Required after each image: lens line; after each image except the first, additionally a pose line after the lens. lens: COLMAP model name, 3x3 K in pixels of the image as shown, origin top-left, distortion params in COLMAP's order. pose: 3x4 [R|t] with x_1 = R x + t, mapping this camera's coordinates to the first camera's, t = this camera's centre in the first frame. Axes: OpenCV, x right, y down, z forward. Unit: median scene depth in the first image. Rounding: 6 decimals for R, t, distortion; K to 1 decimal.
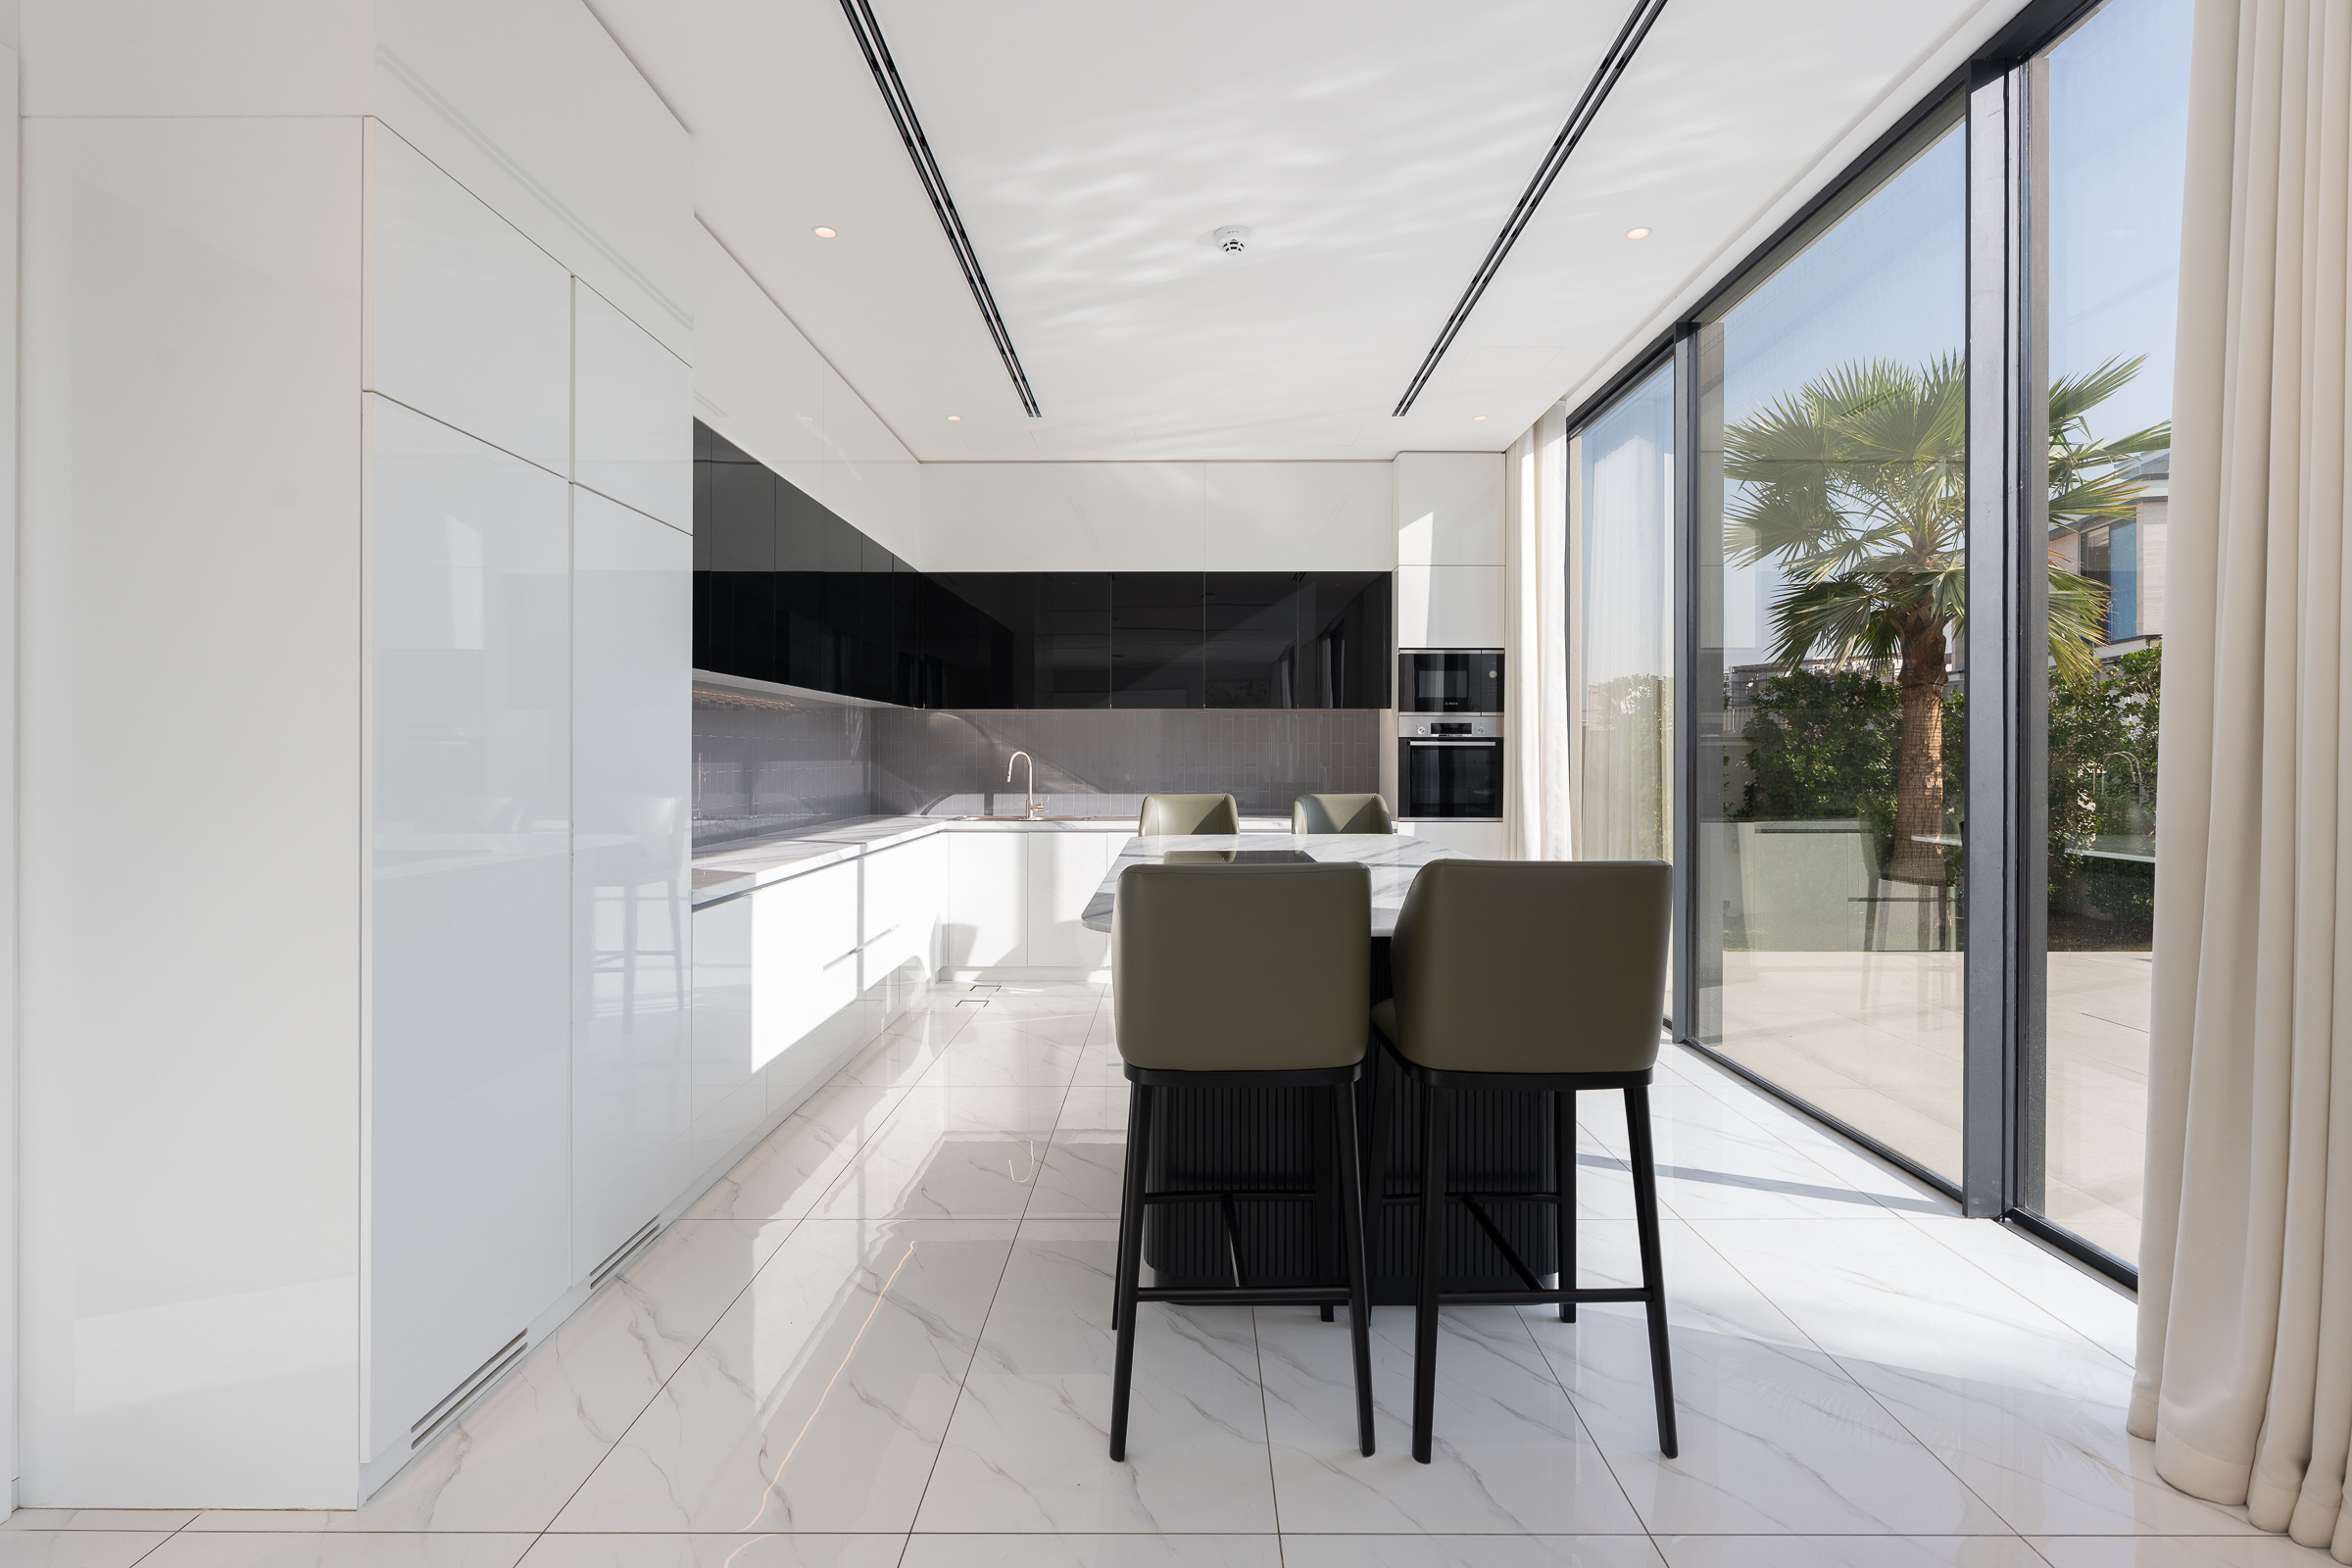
lens RADIAL K [[1078.0, 0, 1158.9], [0, 1078.0, 780.1], [0, 0, 1]] dist [-0.012246, 0.002484]
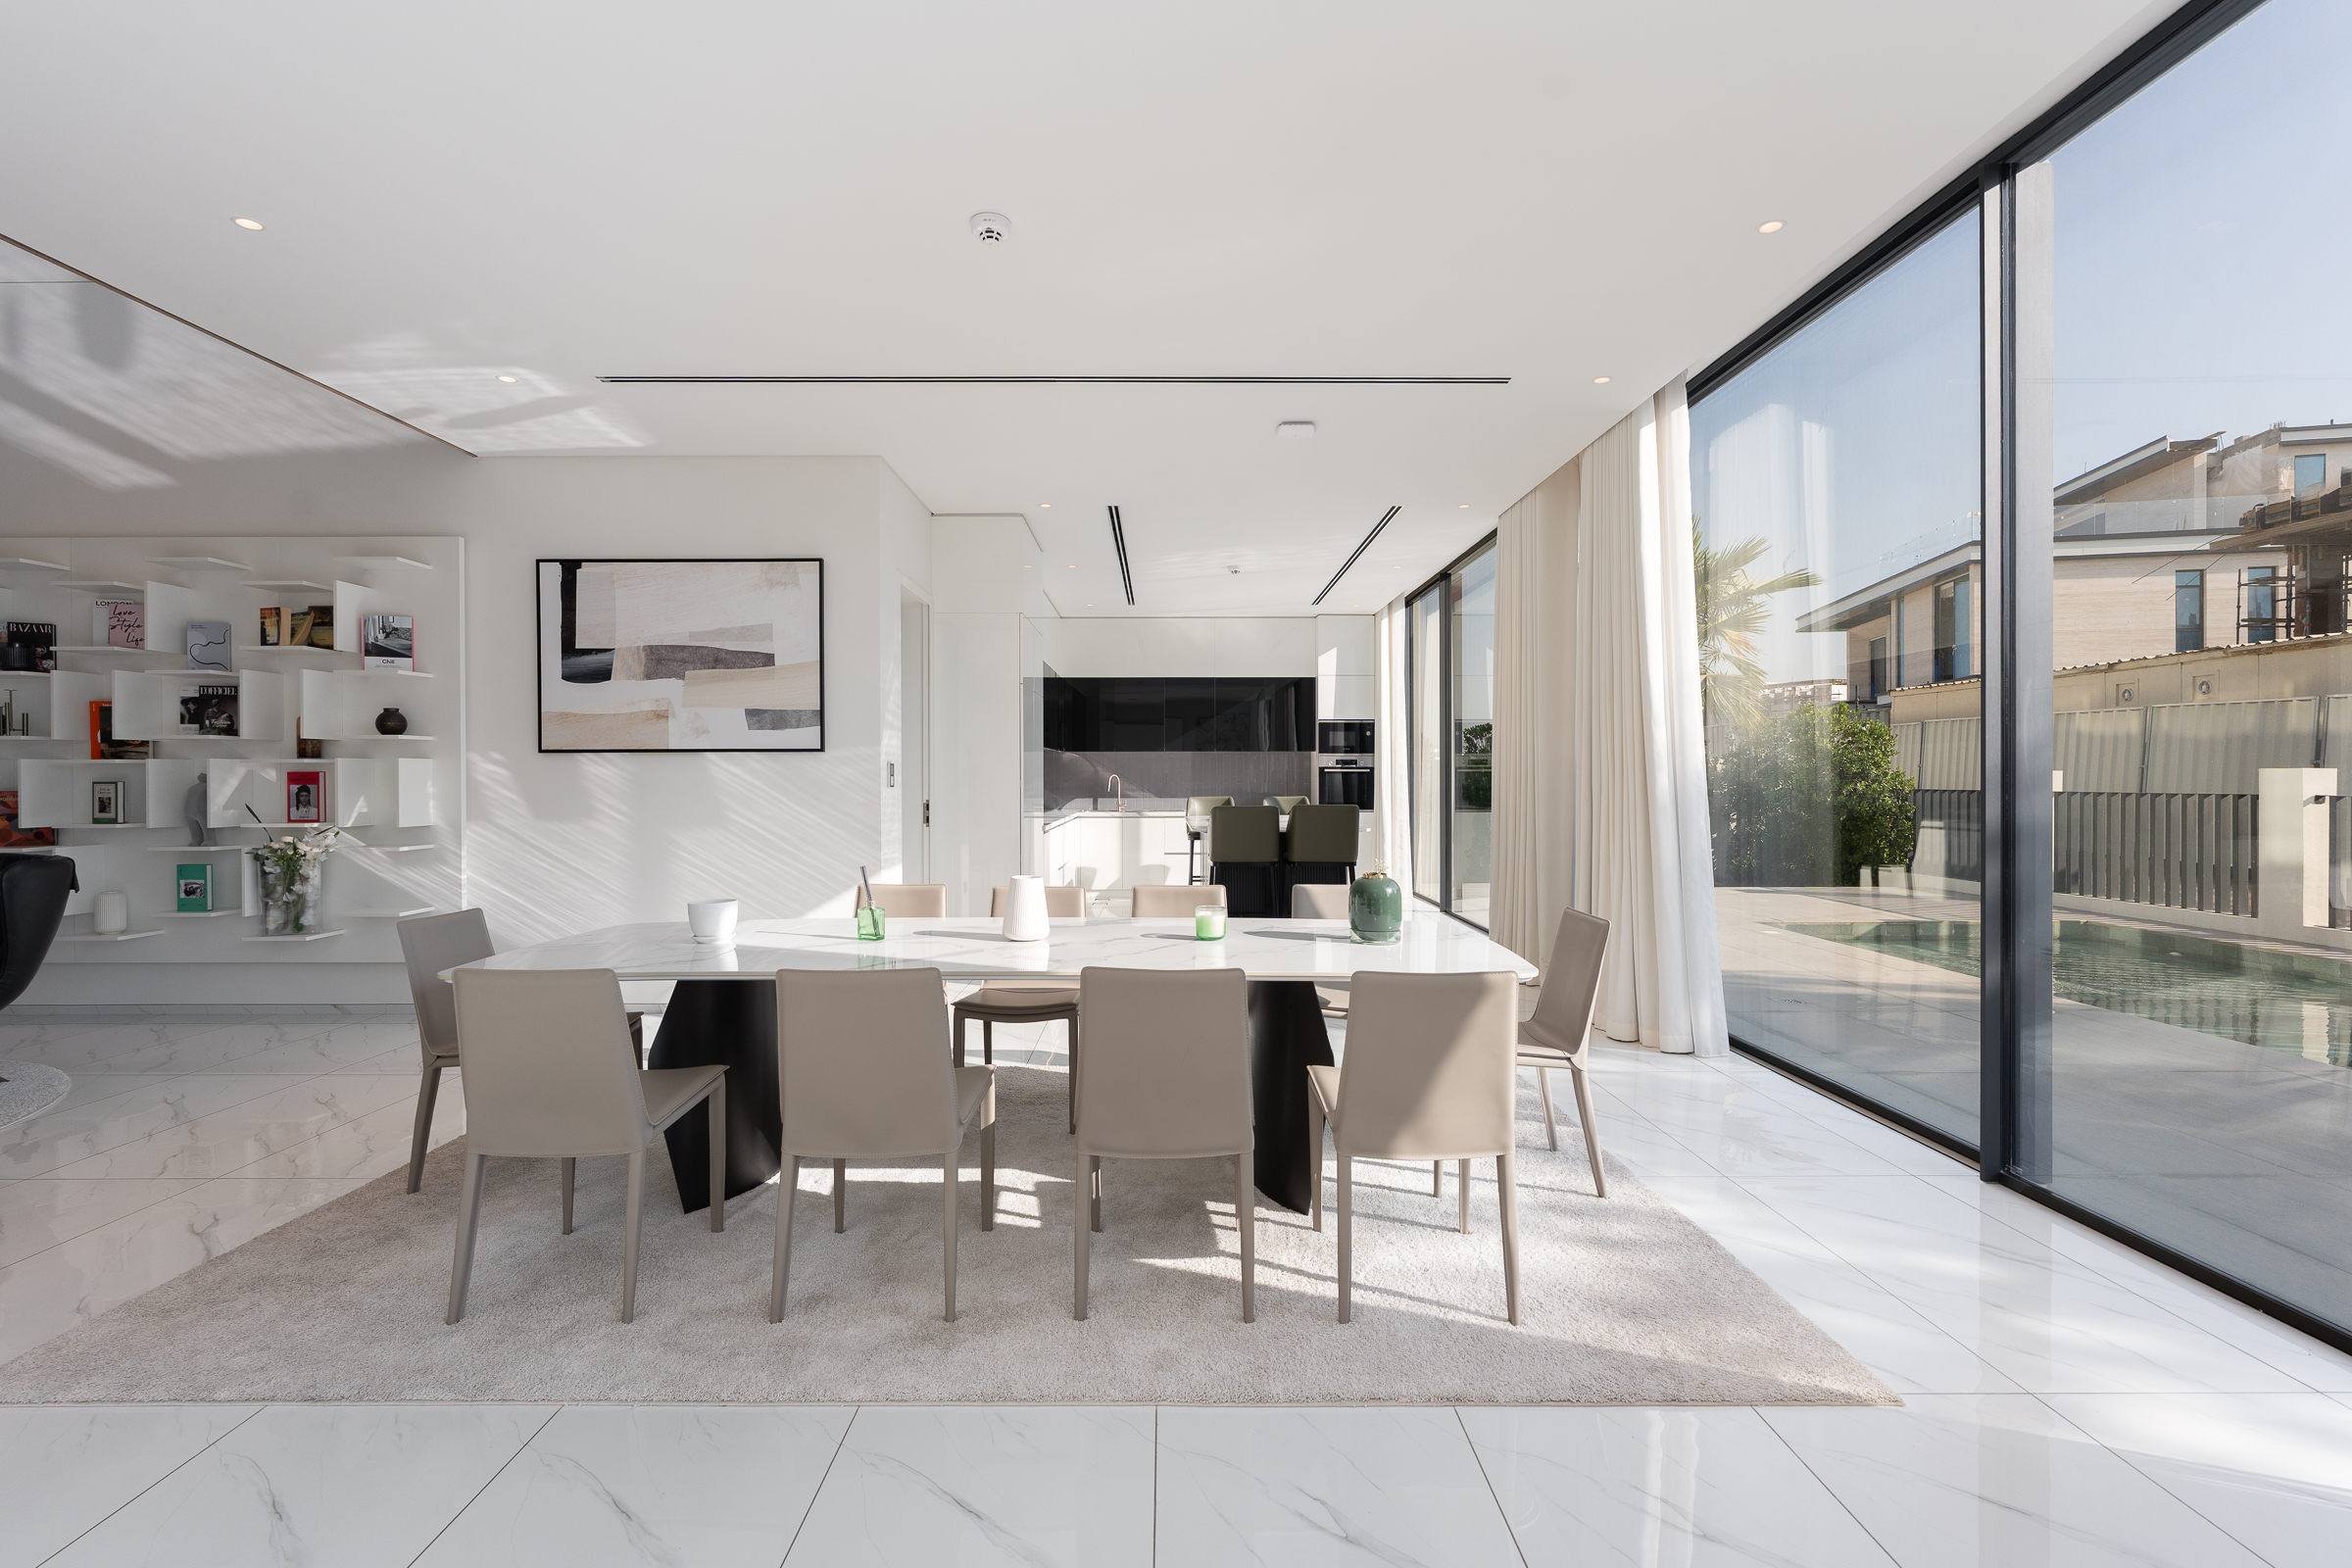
lens RADIAL K [[1078.0, 0, 1185.3], [0, 1078.0, 786.5], [0, 0, 1]] dist [-0.012246, 0.002484]
pose [[0.999228, -0.002121, 0.039233, -0.084601], [0.002564, 0.999933, -0.011253, 0.014500], [-0.039207, 0.011345, 0.999167, -0.868607]]
